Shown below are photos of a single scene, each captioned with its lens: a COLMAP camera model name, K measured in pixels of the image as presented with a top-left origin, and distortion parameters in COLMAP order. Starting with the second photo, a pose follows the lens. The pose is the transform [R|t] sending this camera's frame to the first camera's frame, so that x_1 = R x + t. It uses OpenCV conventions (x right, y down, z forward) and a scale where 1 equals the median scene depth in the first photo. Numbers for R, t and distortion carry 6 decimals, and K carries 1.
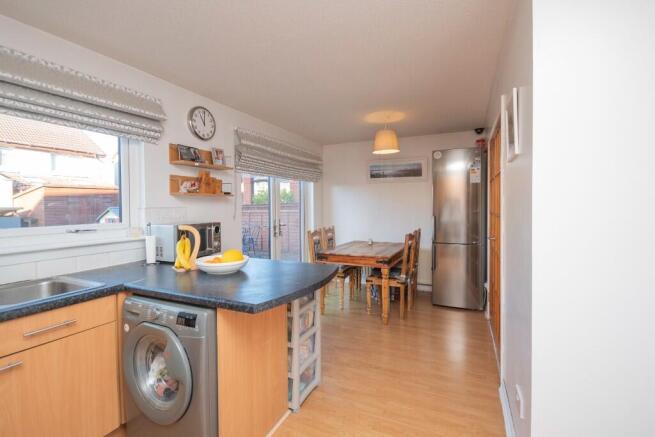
lens RADIAL K [[297.2, 0, 326.3], [0, 297.2, 211.5], [0, 0, 1]] dist [-0.000956, -0.000049]
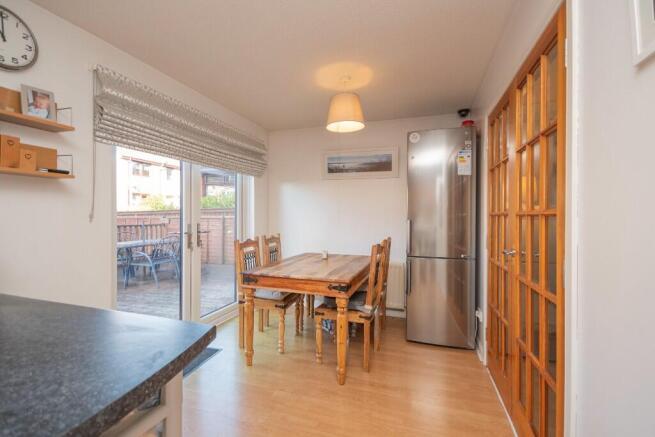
lens RADIAL K [[282.0, 0, 327.5], [0, 282.0, 218.5], [0, 0, 1]] dist [-0.030369, 0.000123]
pose [[0.993460, 0.010335, 0.113716, 0.082809], [-0.009264, 0.999908, -0.009947, 0.020632], [-0.113808, 0.008829, 0.993464, 0.338112]]
